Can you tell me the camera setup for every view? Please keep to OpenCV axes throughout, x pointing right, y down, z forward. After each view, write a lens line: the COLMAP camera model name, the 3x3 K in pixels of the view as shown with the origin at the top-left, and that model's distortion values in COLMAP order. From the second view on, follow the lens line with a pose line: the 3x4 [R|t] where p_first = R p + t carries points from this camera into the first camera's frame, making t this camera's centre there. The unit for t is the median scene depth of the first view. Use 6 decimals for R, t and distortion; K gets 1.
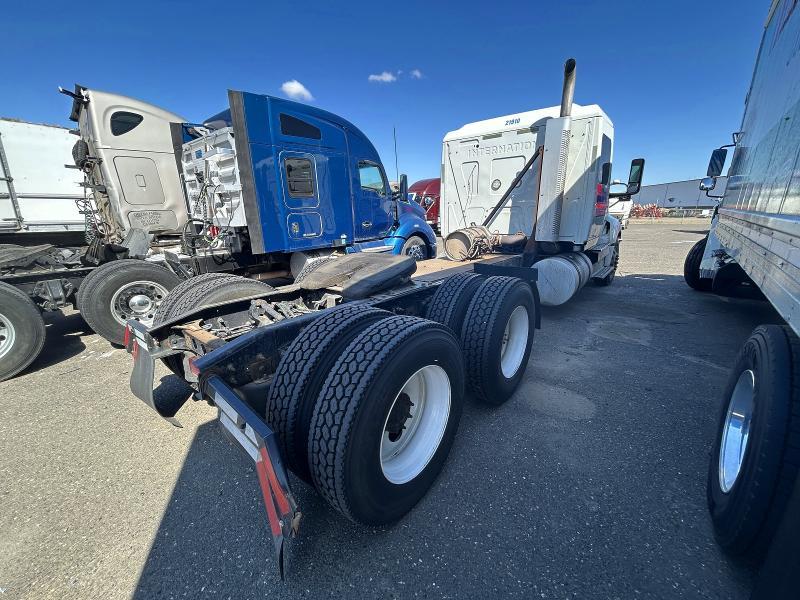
lens RADIAL K [[327.1, 0, 401.4], [0, 327.1, 301.8], [0, 0, 1]] dist [-0.000838, 0.000005]
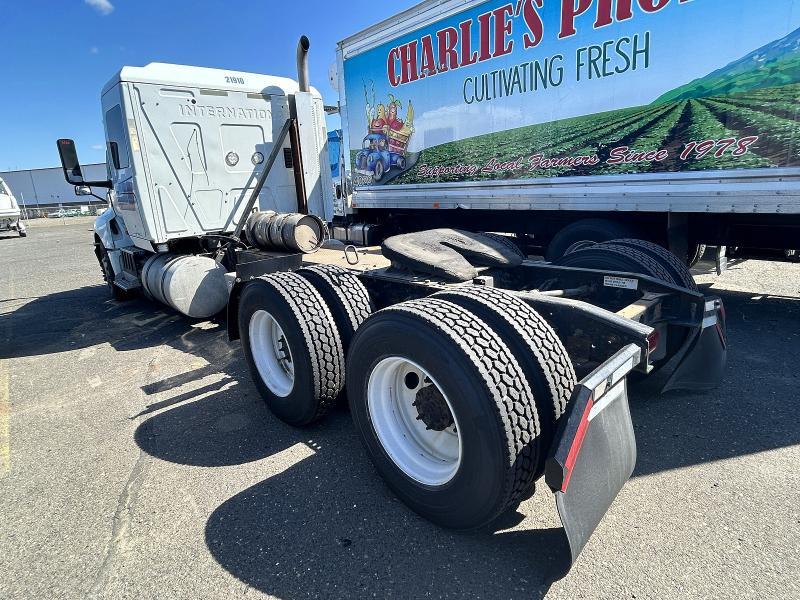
lens RADIAL K [[440.2, 0, 400.3], [0, 440.2, 300.1], [0, 0, 1]] dist [0.003284, 0.000370]
pose [[0.126406, -0.250524, 0.959822, -0.739057], [0.324271, 0.924862, 0.198694, -0.139103], [-0.937481, 0.286126, 0.198146, 0.552723]]
